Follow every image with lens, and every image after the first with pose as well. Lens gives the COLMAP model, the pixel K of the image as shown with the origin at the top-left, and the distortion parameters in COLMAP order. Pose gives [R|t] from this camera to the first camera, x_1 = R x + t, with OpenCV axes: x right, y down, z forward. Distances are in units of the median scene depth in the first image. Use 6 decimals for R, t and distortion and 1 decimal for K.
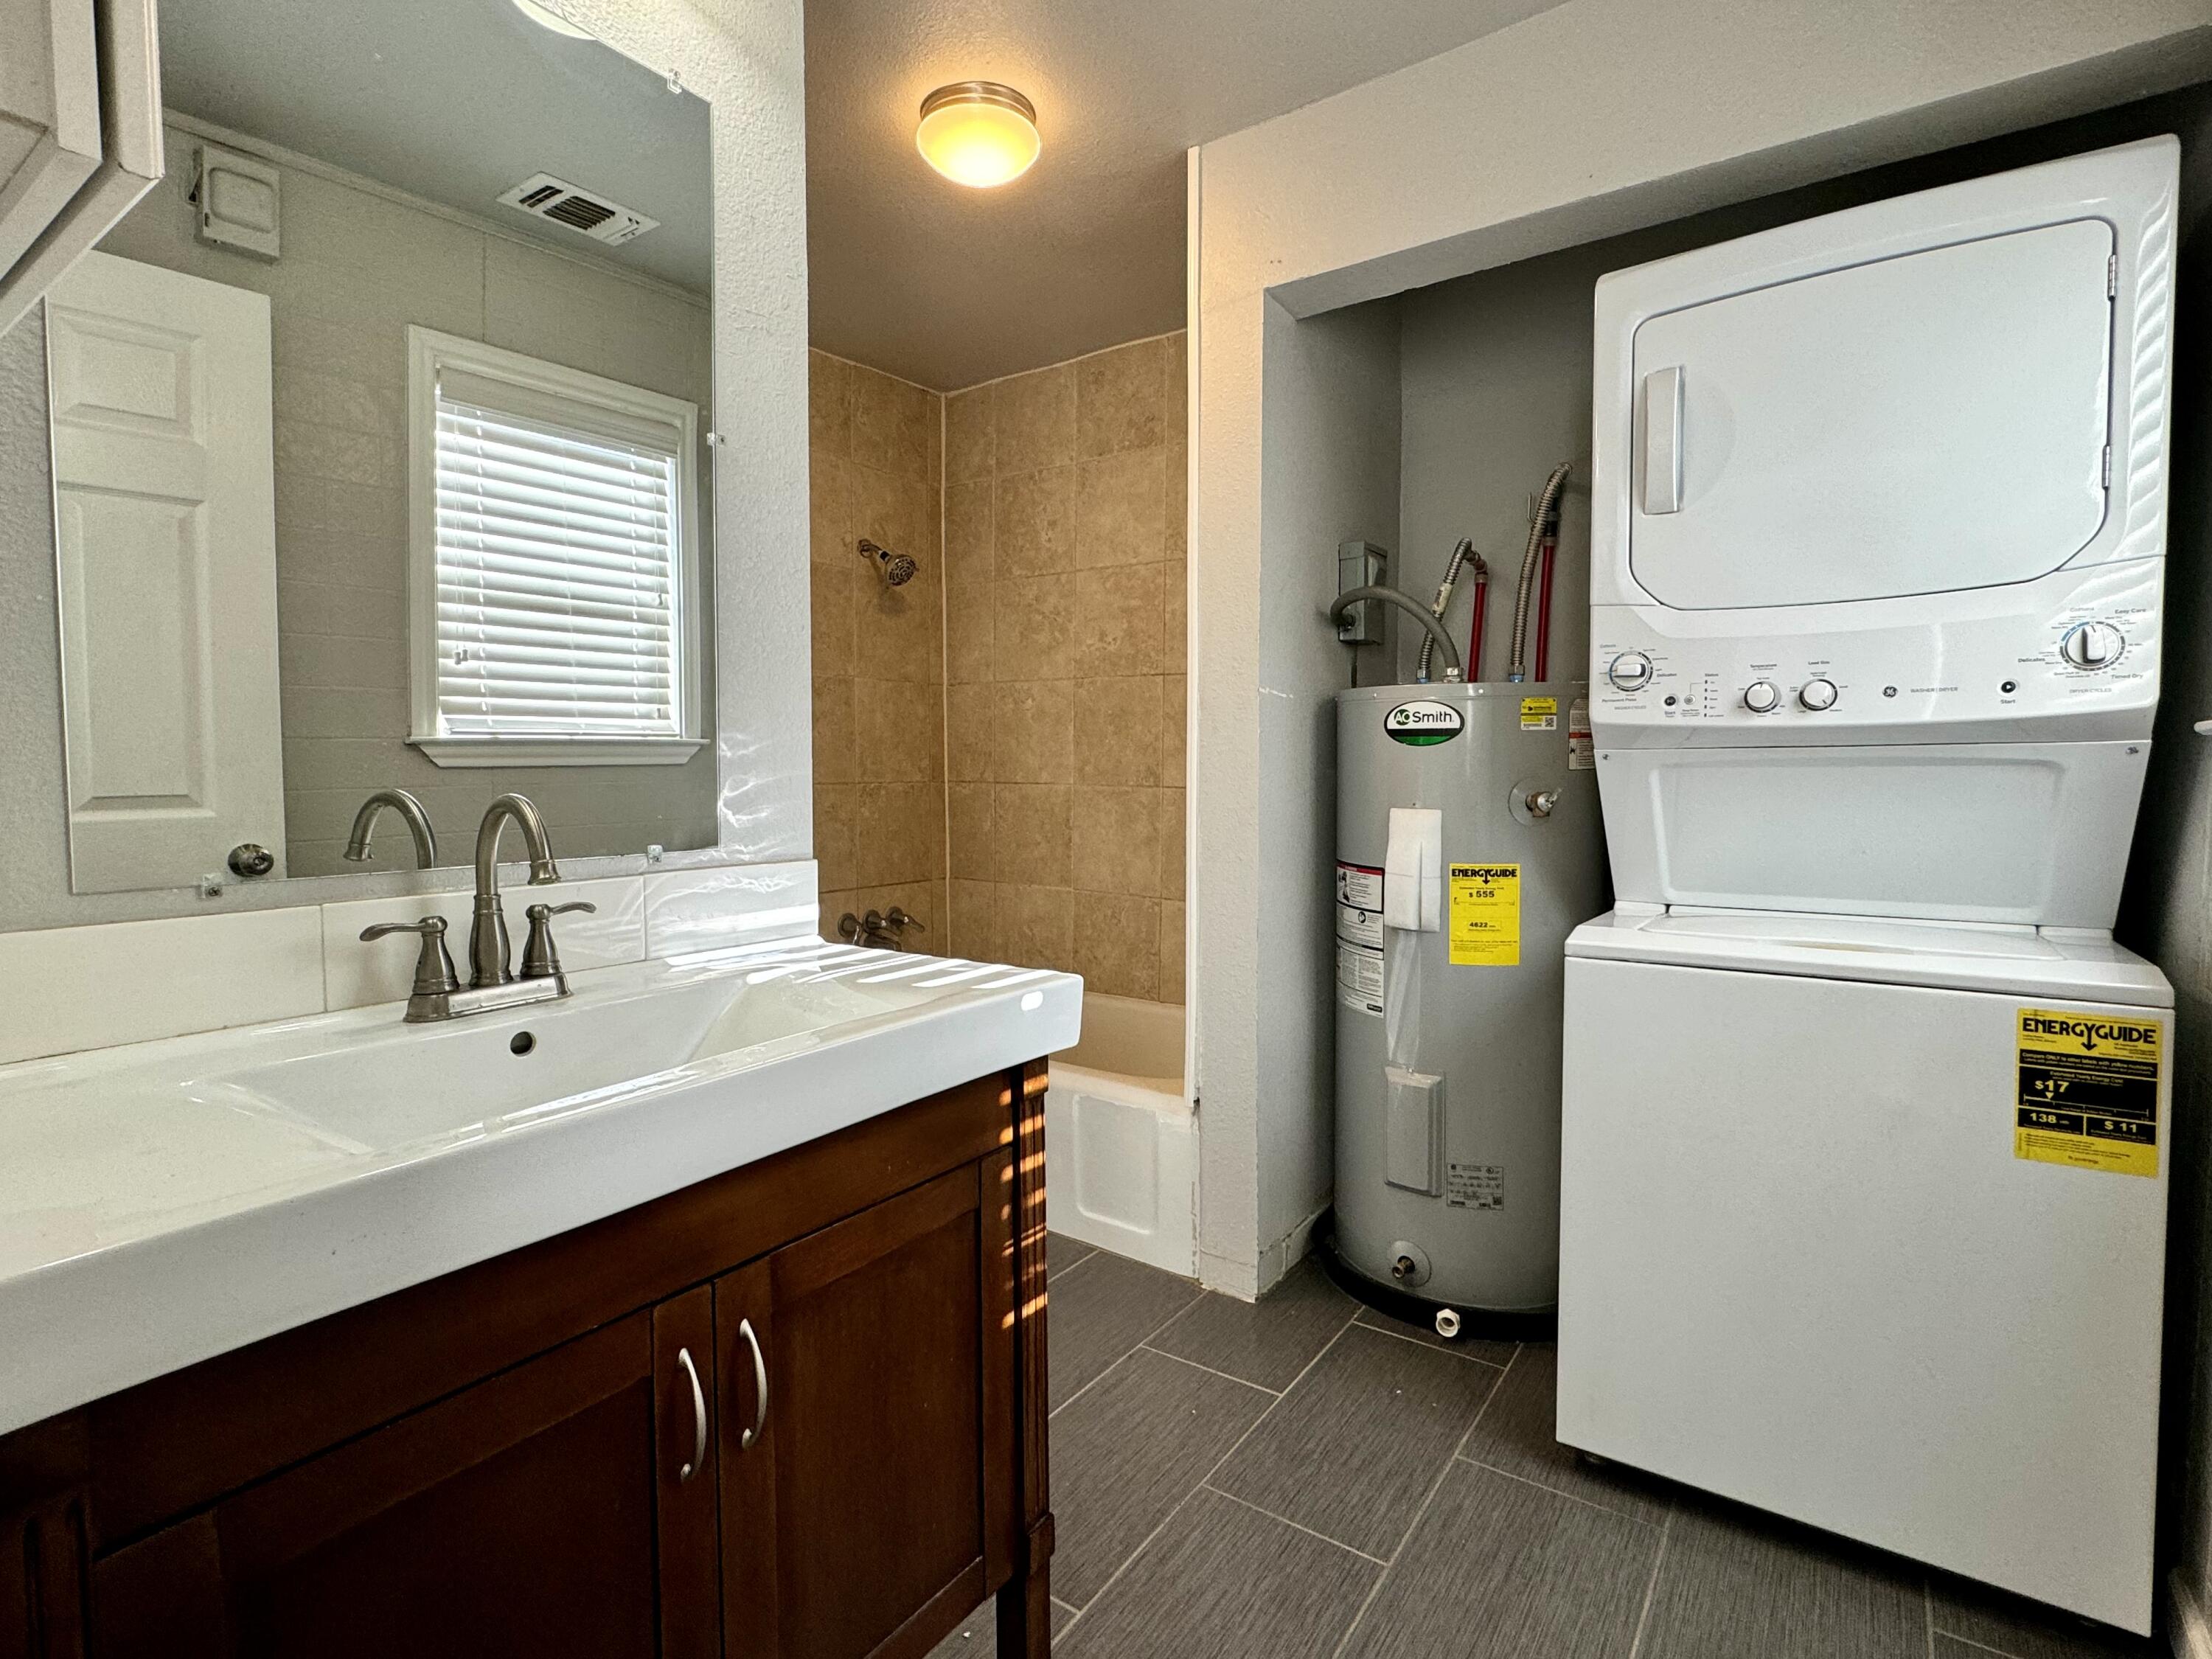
lens RADIAL K [[1090.9, 0, 1091.4], [0, 1090.9, 818.3], [0, 0, 1]] dist [0.003138, -0.000022]
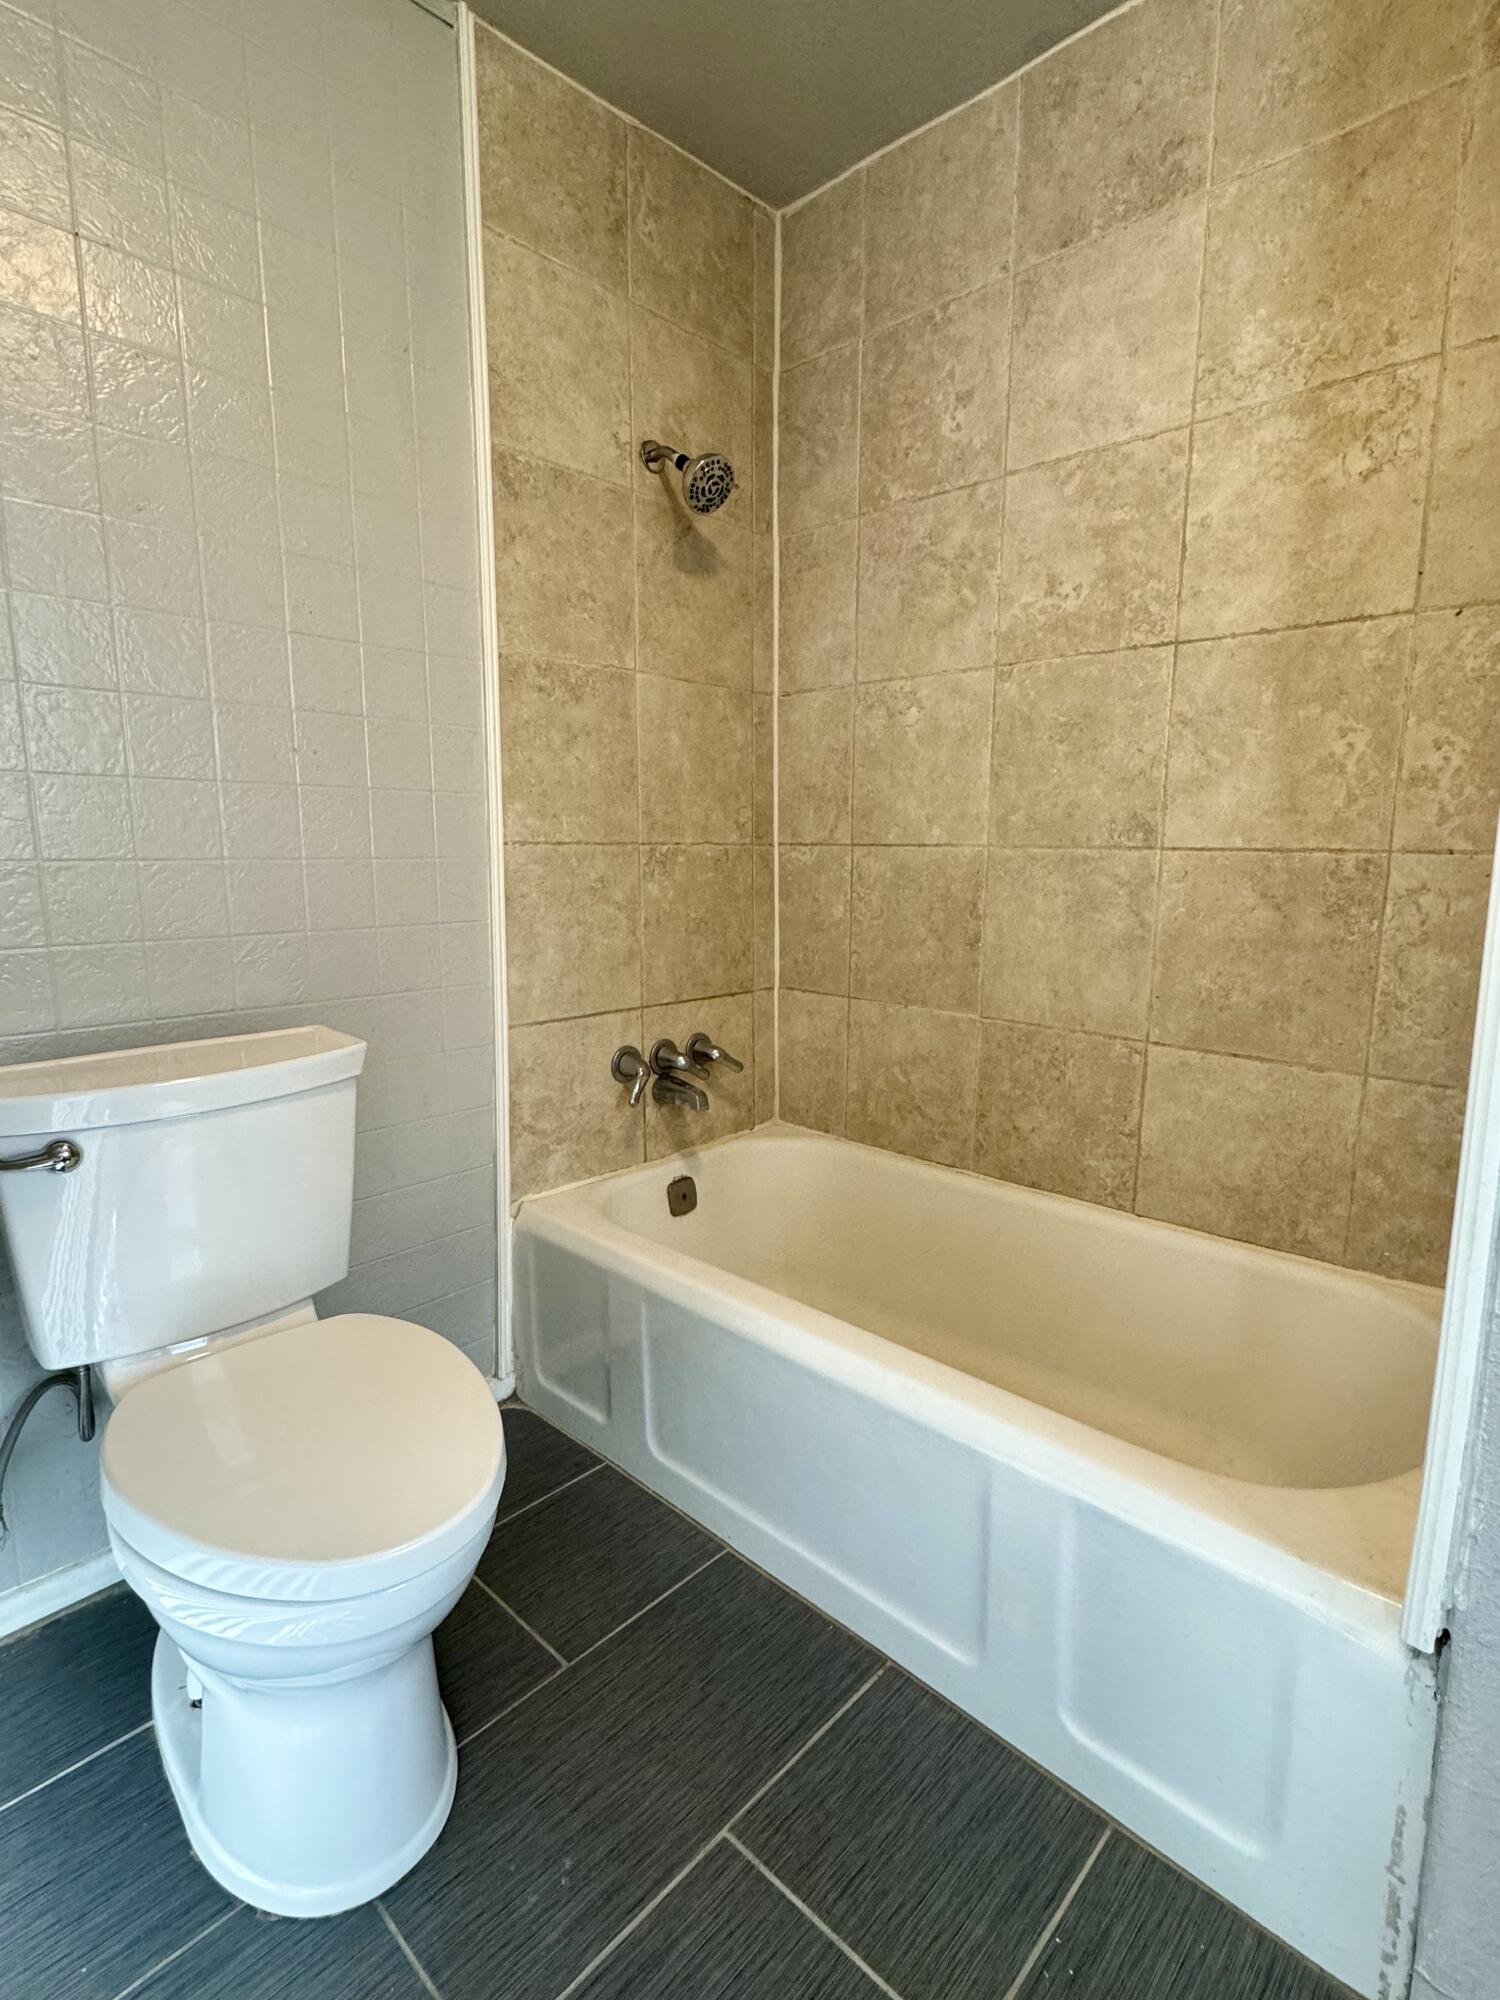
lens RADIAL K [[986.3, 0, 753.1], [0, 986.3, 996.4], [0, 0, 1]] dist [0.003138, -0.000022]
pose [[0.991040, 0.021799, -0.131773, -0.071399], [-0.008347, 0.994771, 0.101785, -0.002627], [0.133303, -0.099774, 0.986040, 0.430415]]
